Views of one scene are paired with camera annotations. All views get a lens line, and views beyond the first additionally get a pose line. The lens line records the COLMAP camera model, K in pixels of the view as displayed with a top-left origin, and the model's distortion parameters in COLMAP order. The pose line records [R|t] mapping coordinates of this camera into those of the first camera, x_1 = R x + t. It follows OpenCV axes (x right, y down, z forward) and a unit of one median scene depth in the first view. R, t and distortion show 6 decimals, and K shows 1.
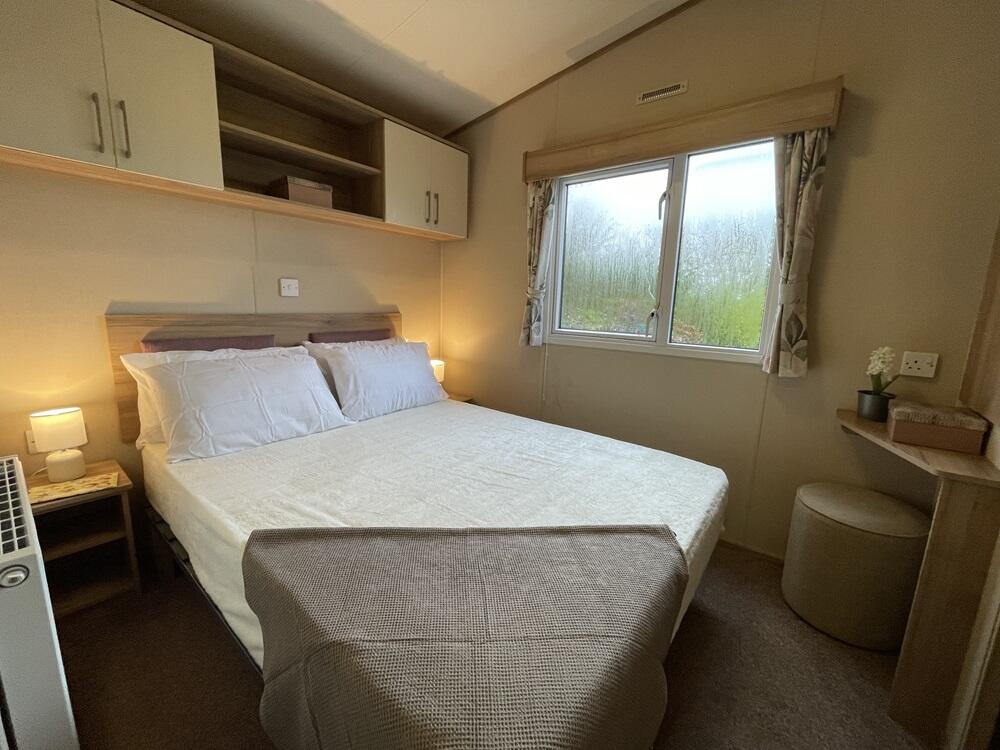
lens RADIAL K [[405.7, 0, 502.0], [0, 405.7, 373.0], [0, 0, 1]] dist [-0.003346, -0.000406]
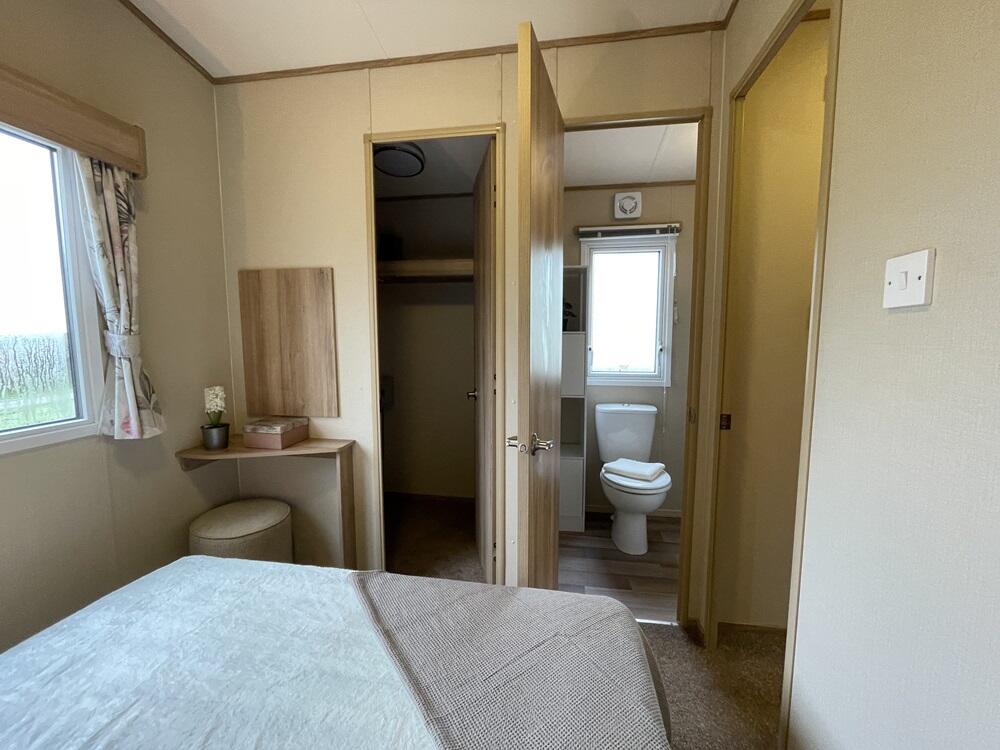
lens RADIAL K [[405.7, 0, 503.0], [0, 405.7, 374.6], [0, 0, 1]] dist [-0.003346, -0.000406]
pose [[-0.490974, -0.115101, 0.863537, -0.462986], [0.138400, 0.968340, 0.207759, -0.211359], [-0.860111, 0.221518, -0.459499, 0.741012]]
